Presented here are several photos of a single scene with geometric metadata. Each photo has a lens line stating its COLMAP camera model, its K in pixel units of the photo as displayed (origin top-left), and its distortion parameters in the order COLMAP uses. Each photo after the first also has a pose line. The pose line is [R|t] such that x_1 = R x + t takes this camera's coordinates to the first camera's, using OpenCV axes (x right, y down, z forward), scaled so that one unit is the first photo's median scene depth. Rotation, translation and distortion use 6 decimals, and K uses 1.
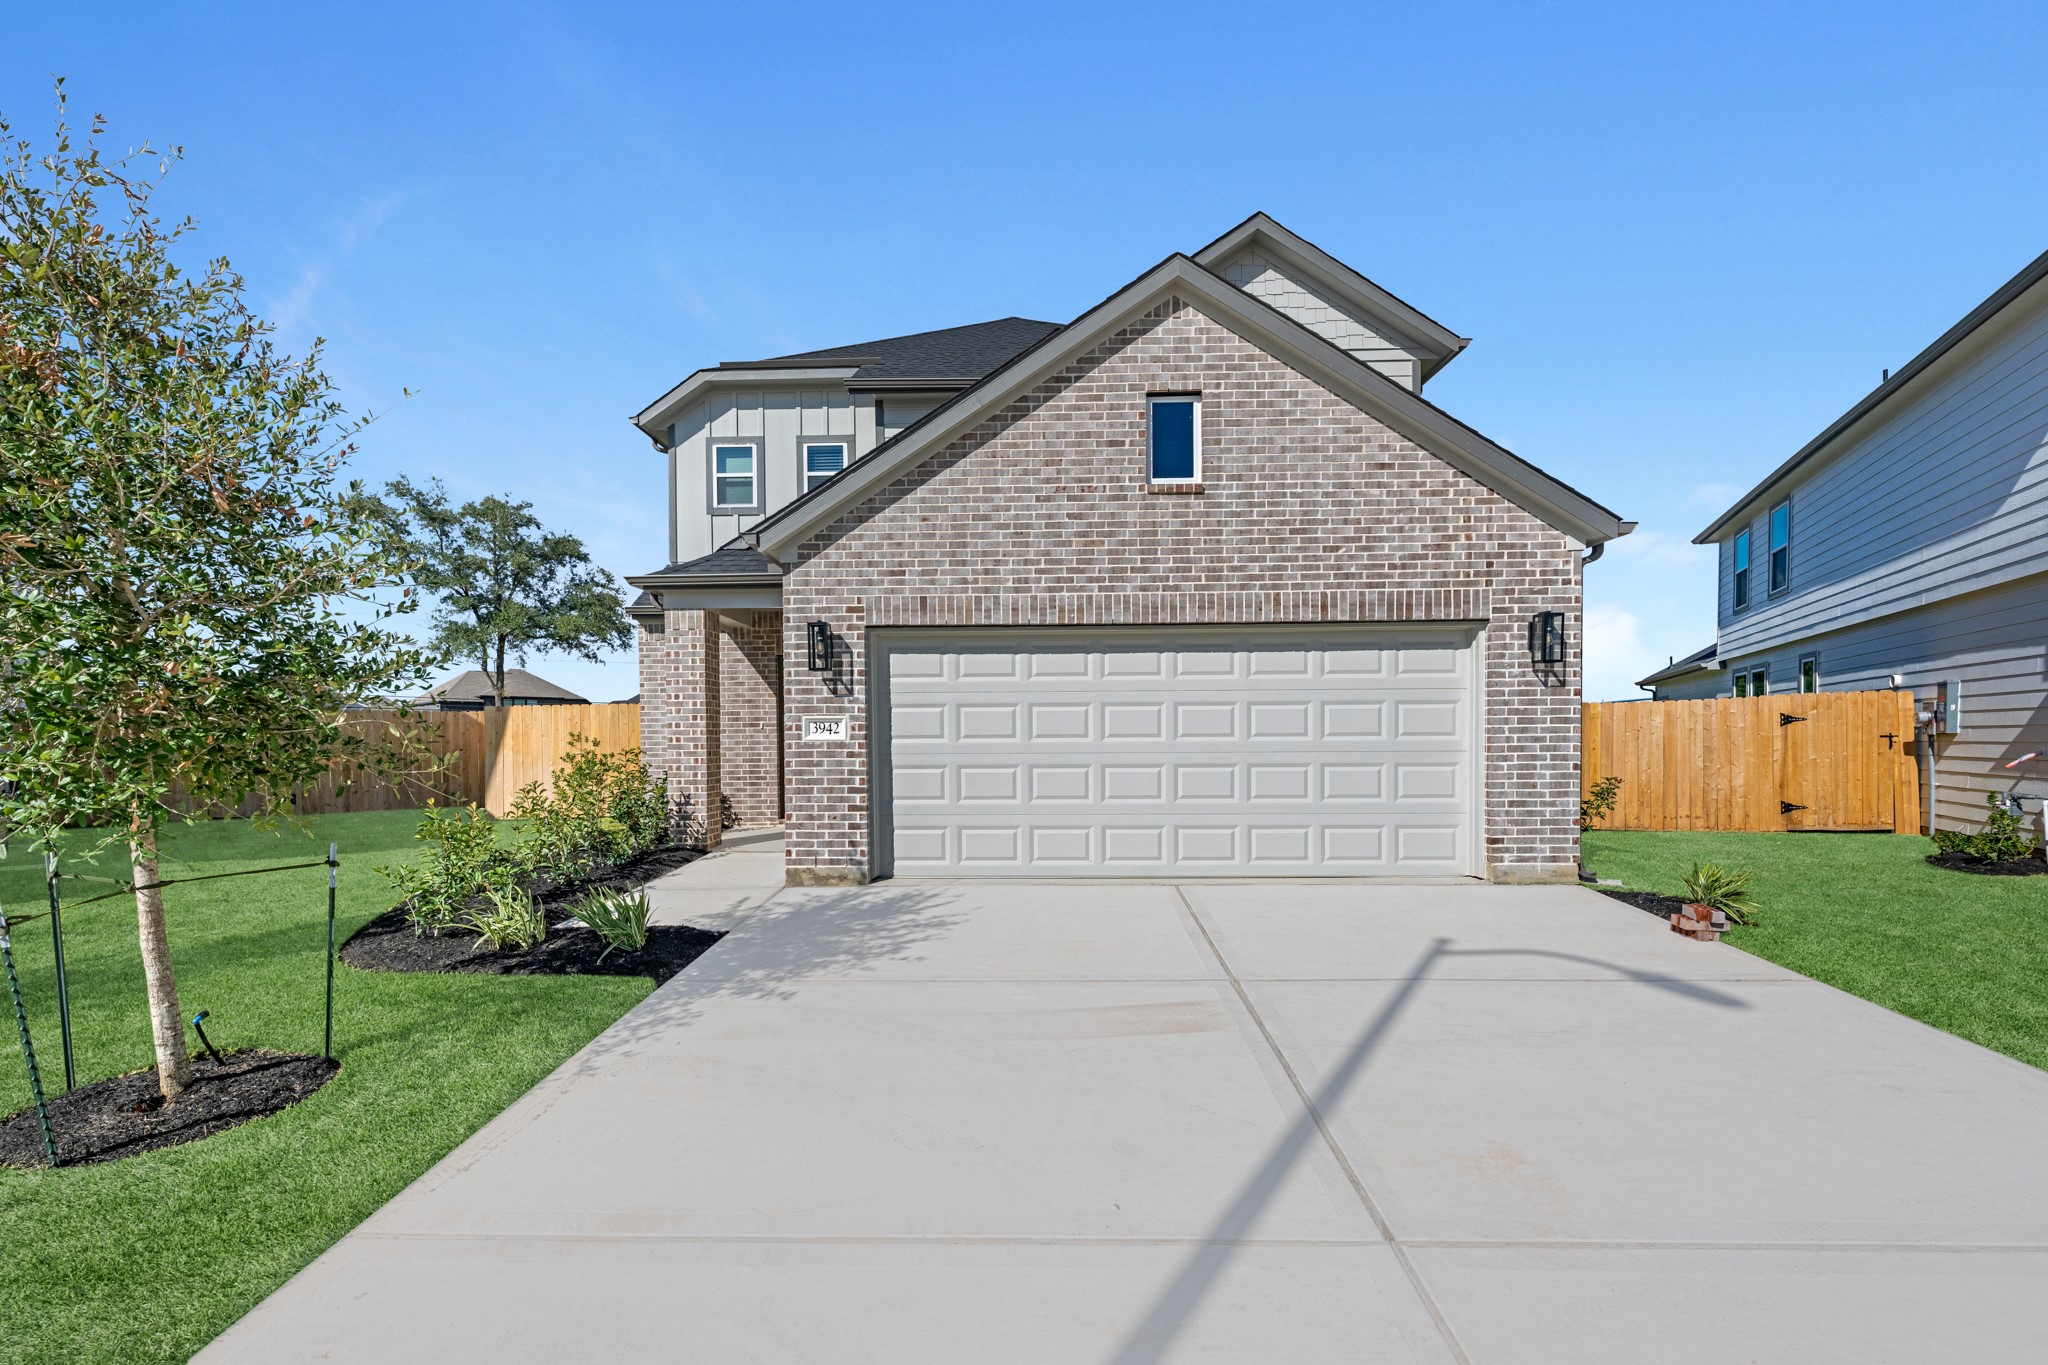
lens RADIAL K [[819.1, 0, 1030.7], [0, 819.1, 683.4], [0, 0, 1]] dist [0.006608, -0.000842]
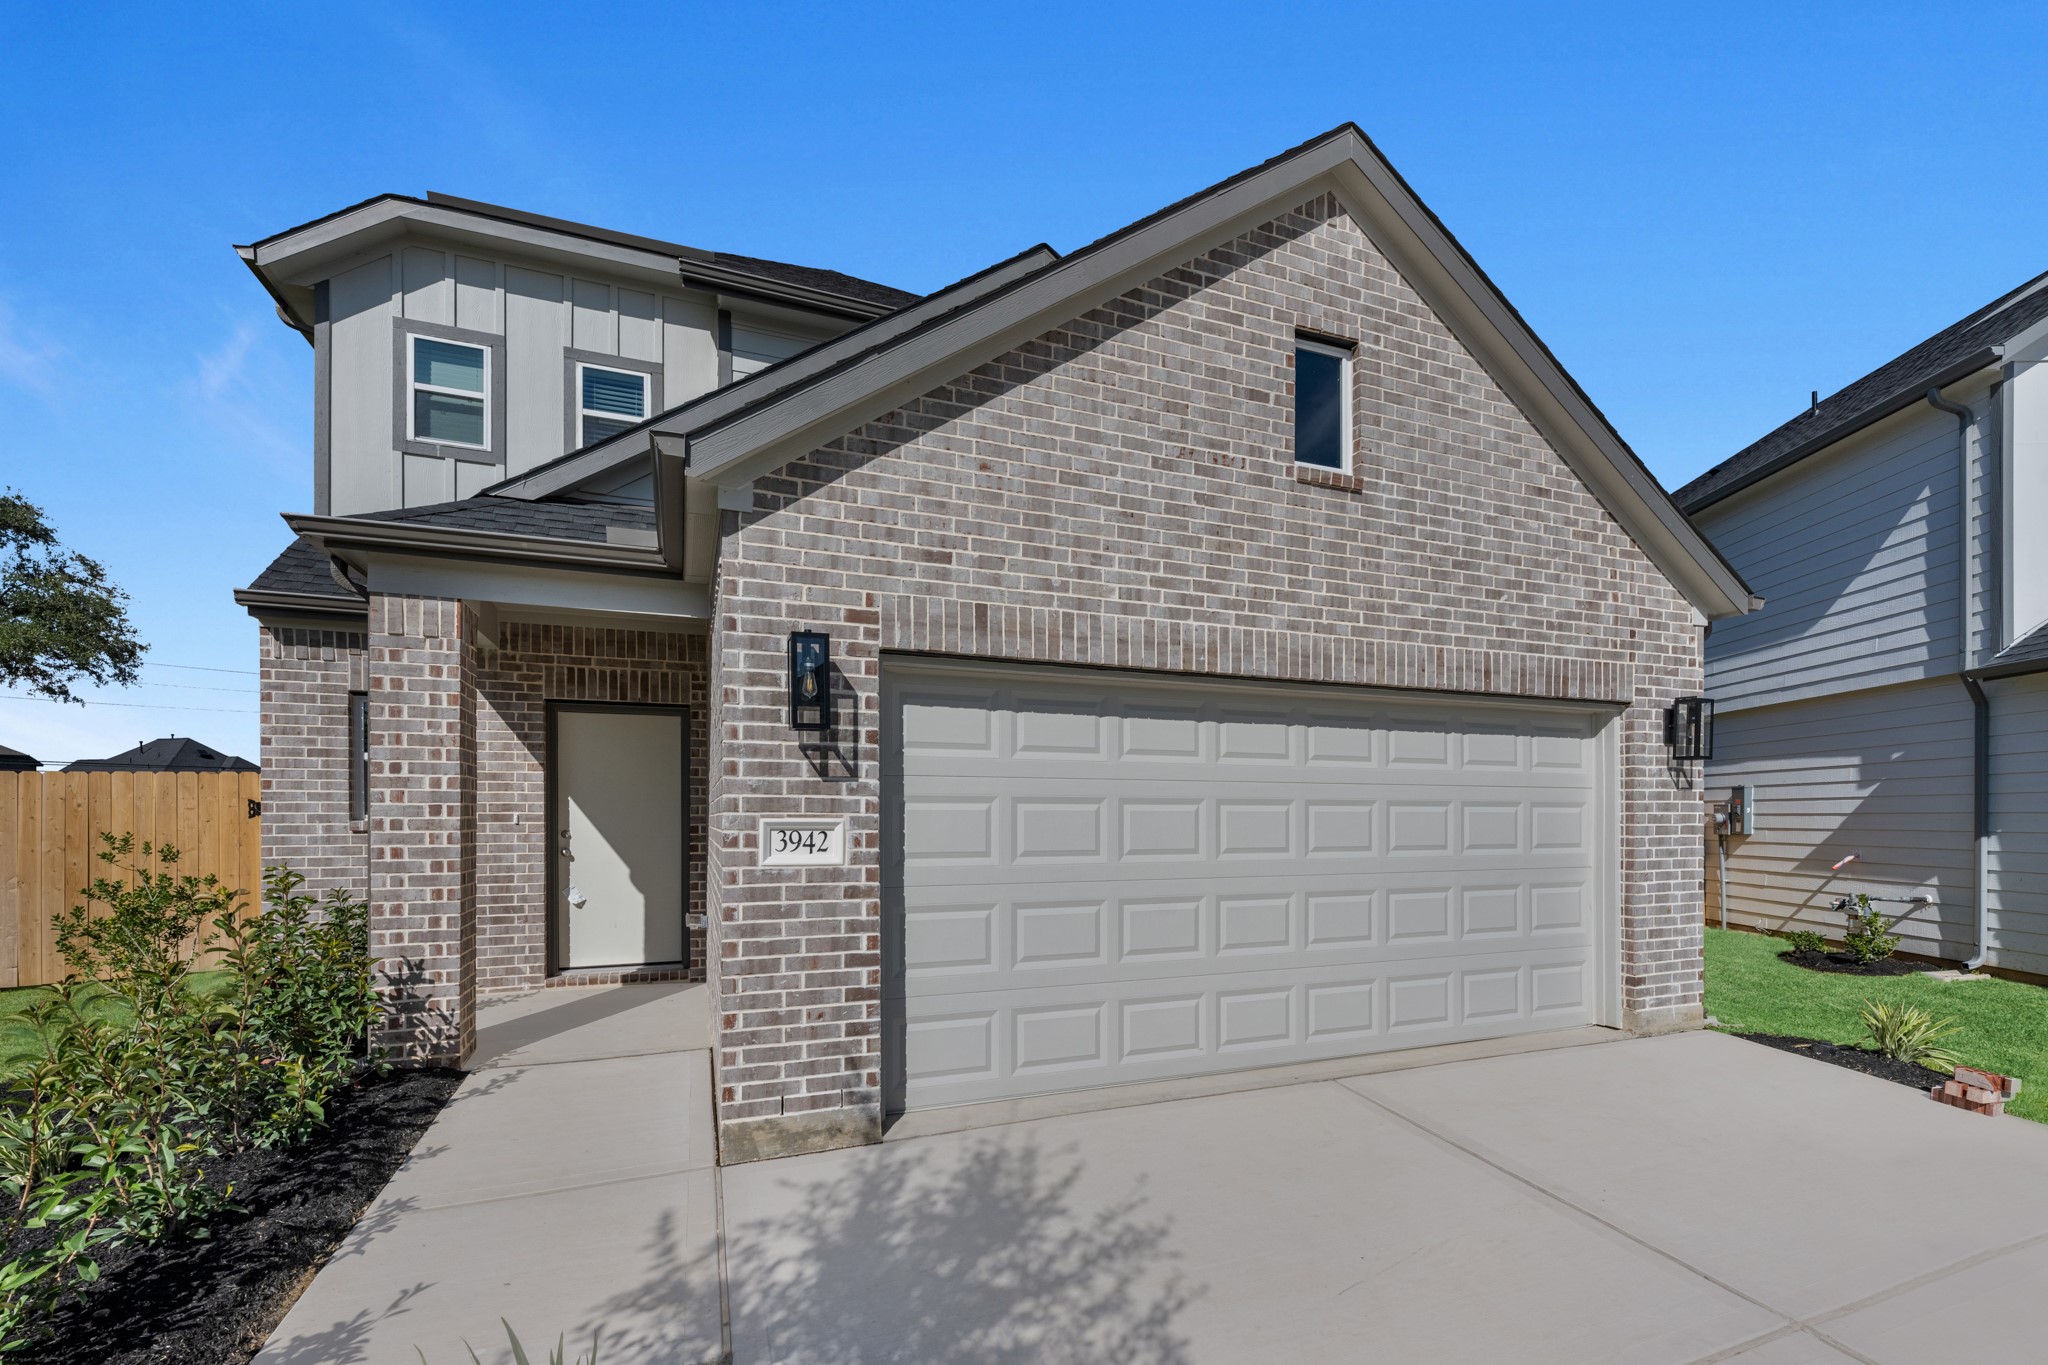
lens RADIAL K [[819.1, 0, 938.1], [0, 819.1, 765.4], [0, 0, 1]] dist [0.006608, -0.000842]
pose [[0.936805, 0.029740, 0.348585, -0.345780], [-0.032842, 0.999456, 0.002991, 0.002501], [-0.348306, -0.014250, 0.937272, 0.480749]]
